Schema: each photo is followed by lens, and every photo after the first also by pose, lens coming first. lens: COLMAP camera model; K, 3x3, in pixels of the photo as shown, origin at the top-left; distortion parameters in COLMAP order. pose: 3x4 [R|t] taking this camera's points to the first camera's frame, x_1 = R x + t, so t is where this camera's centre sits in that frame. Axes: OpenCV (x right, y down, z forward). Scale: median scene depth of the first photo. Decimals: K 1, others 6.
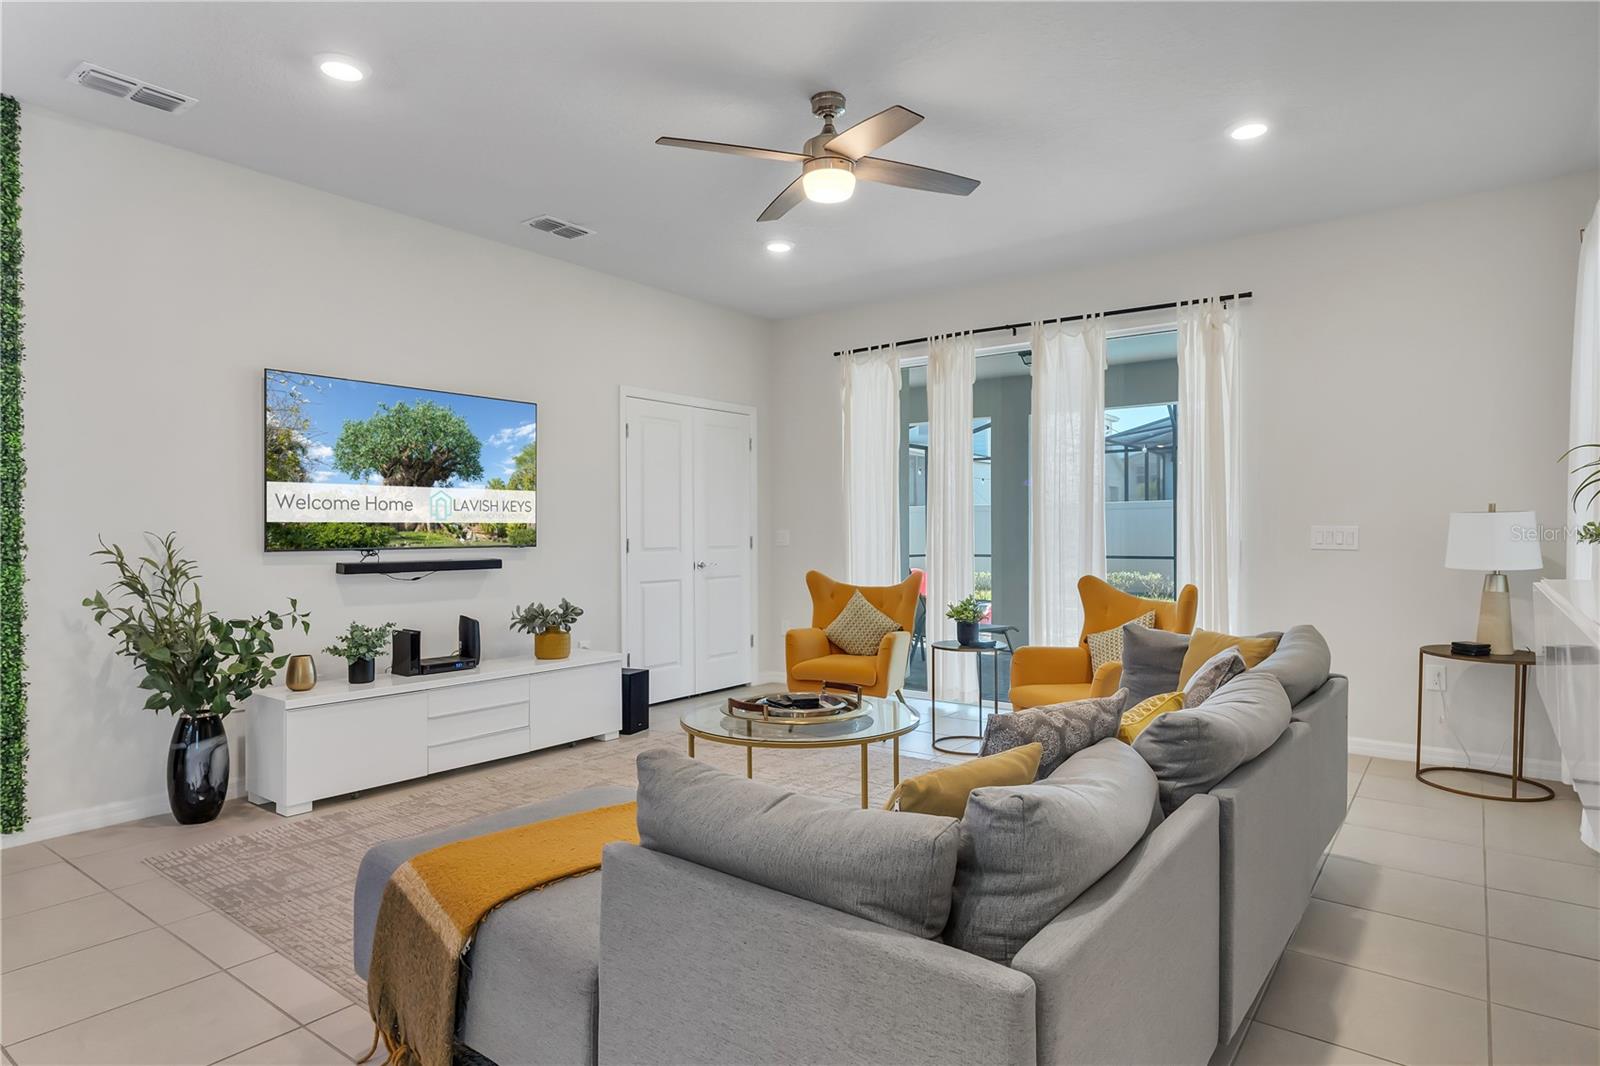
lens RADIAL K [[899.5, 0, 805.5], [0, 899.5, 512.8], [0, 0, 1]] dist [-0.003020, 0.001127]
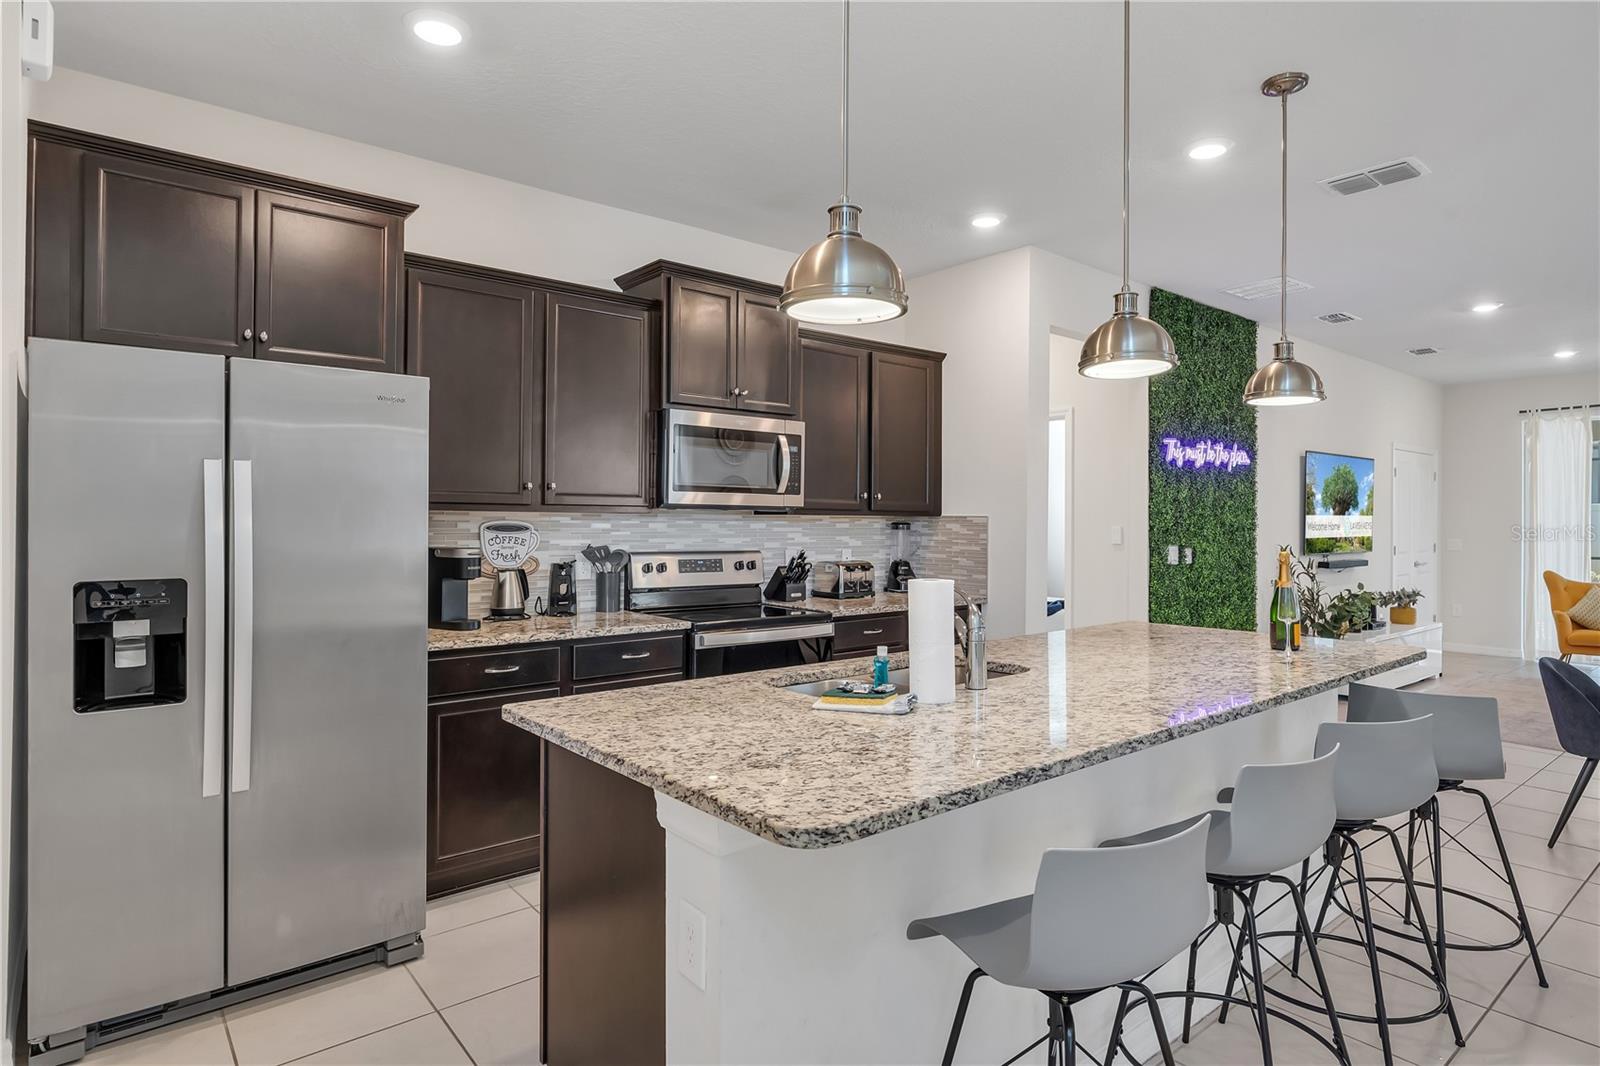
lens RADIAL K [[899.5, 0, 805.5], [0, 899.5, 512.8], [0, 0, 1]] dist [-0.003020, 0.001127]
pose [[0.973926, 0.004555, -0.226820, -1.238287], [-0.002432, 0.999951, 0.009640, -0.057768], [0.226852, -0.008837, 0.973889, -0.999098]]
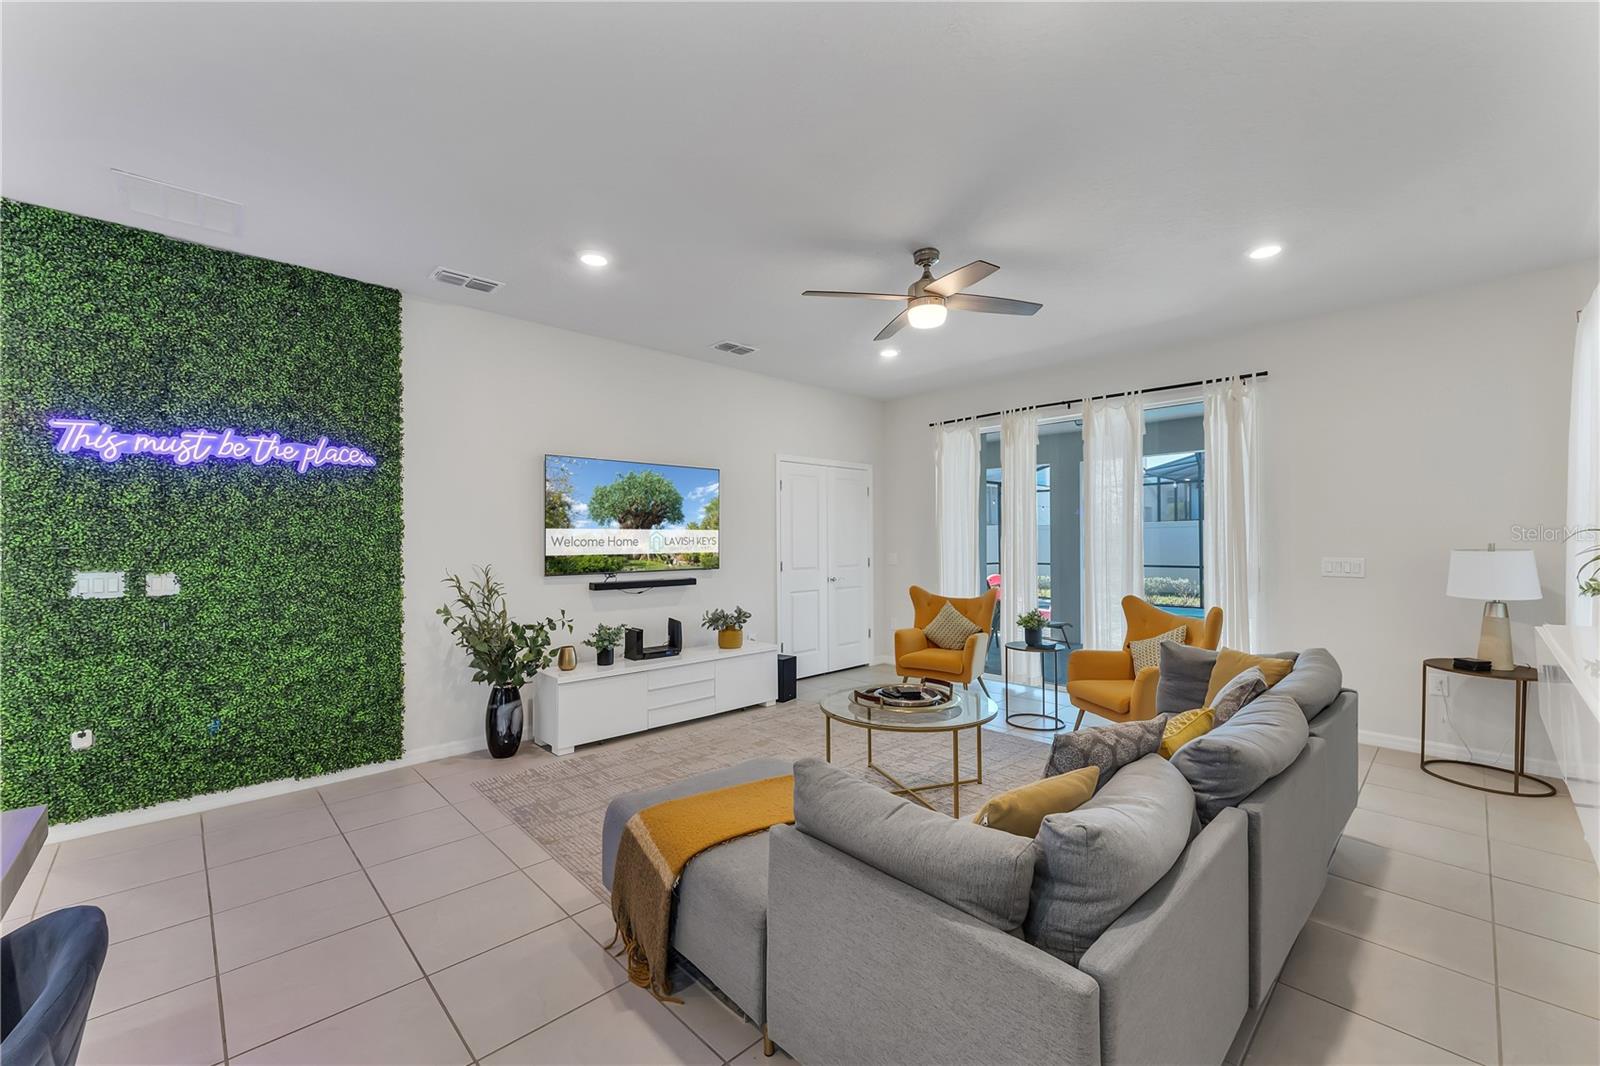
lens RADIAL K [[647.0, 0, 801.4], [0, 647.0, 518.2], [0, 0, 1]] dist [0.000868, 0.000227]
pose [[0.987012, -0.002698, -0.160622, -0.005212], [0.001263, 0.999958, -0.009032, -0.045330], [0.160640, 0.008712, 0.986975, 0.000549]]
